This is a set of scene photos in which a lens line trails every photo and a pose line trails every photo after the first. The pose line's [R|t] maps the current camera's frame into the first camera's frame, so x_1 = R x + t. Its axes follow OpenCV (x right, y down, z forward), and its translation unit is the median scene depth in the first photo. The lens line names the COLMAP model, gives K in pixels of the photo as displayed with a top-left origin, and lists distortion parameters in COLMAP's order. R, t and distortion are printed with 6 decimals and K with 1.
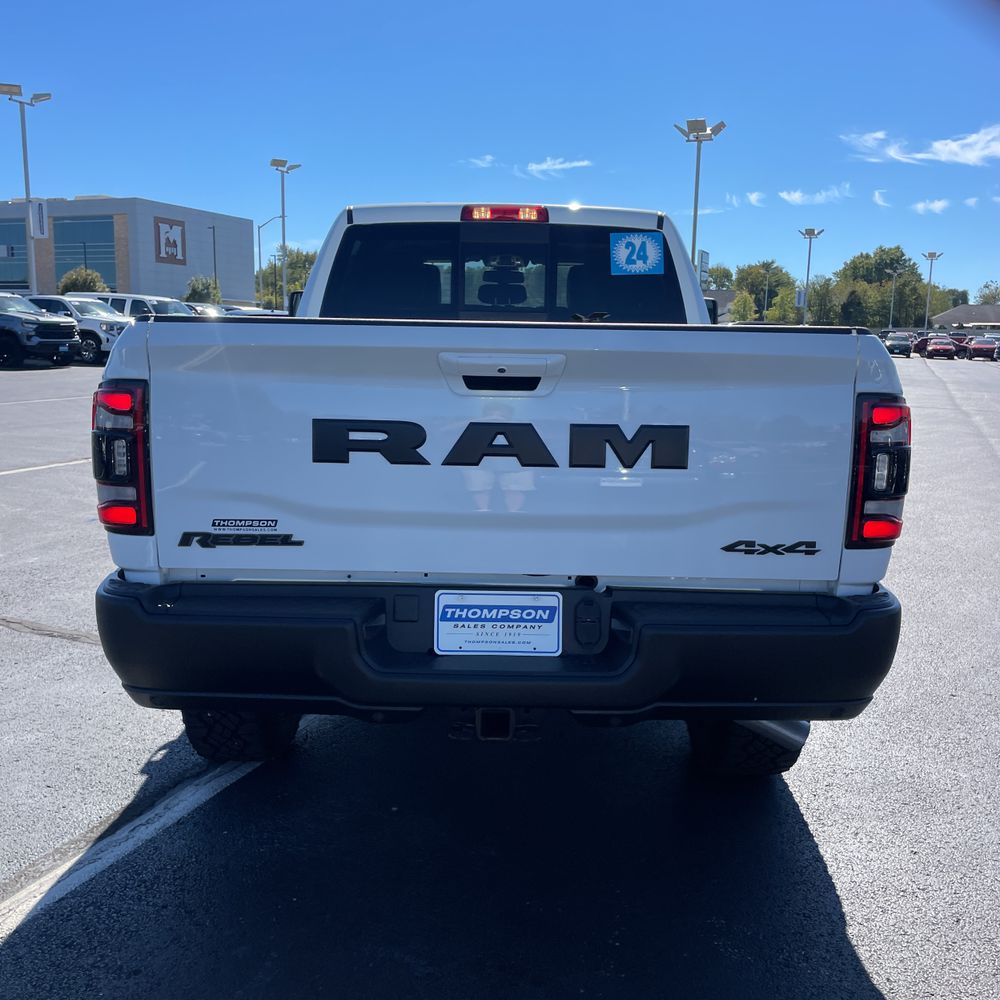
lens RADIAL K [[1003.1, 0, 499.2], [0, 1003.1, 519.2], [0, 0, 1]] dist [0.107082, -0.143699]
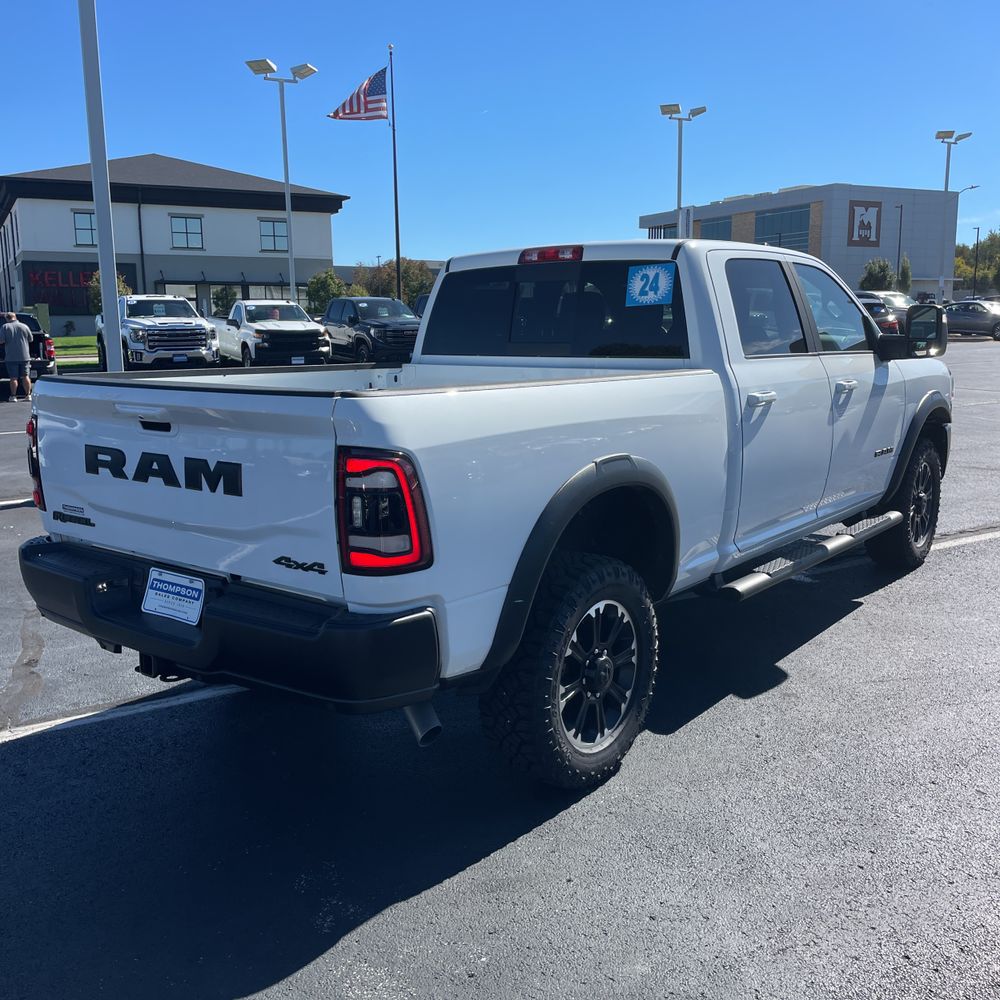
lens RADIAL K [[1003.1, 0, 499.2], [0, 1003.1, 519.2], [0, 0, 1]] dist [0.107082, -0.143699]
pose [[0.784499, 0.093006, -0.613116, 0.673124], [-0.082624, 0.995551, 0.045300, -0.057757], [0.614601, 0.015120, 0.788693, 0.091994]]
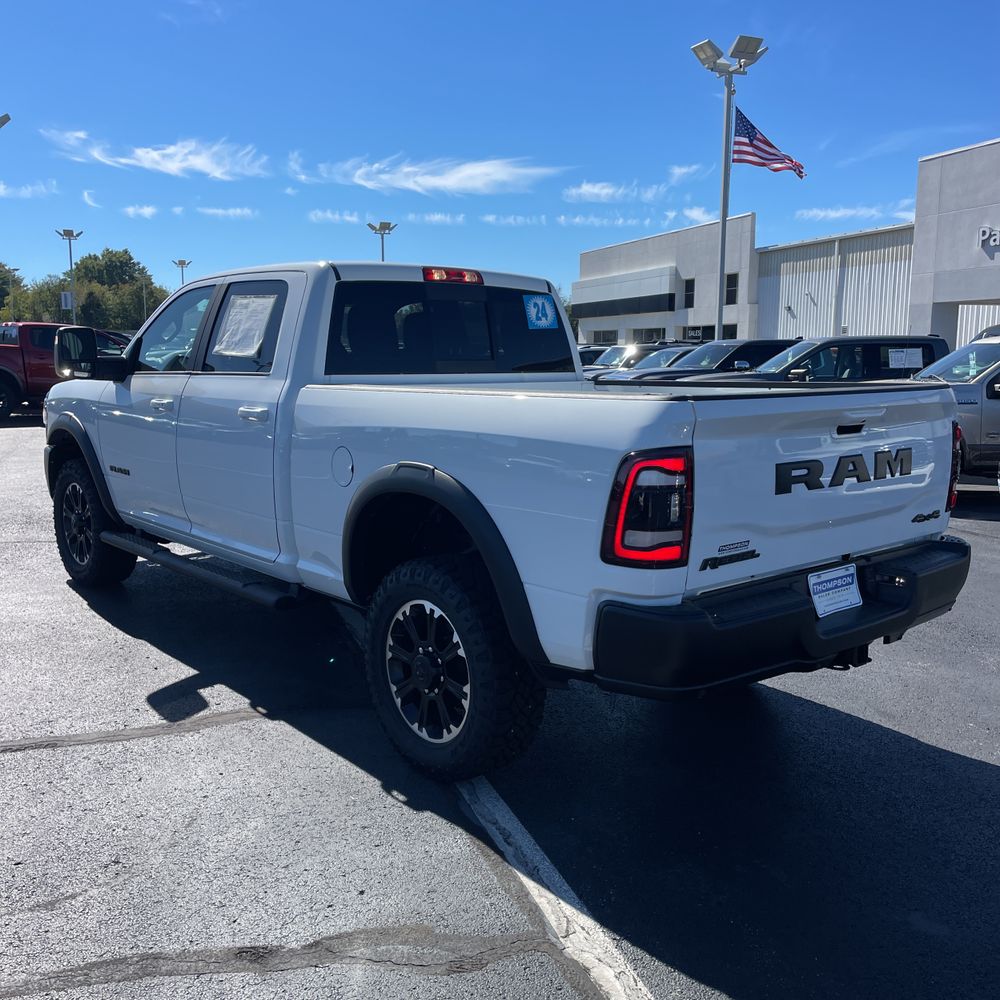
lens RADIAL K [[1003.1, 0, 499.2], [0, 1003.1, 519.2], [0, 0, 1]] dist [0.107082, -0.143699]
pose [[0.751187, -0.122275, 0.648666, -0.740983], [0.122717, 0.991431, 0.044775, -0.071201], [-0.648582, 0.045968, 0.759755, 0.100888]]
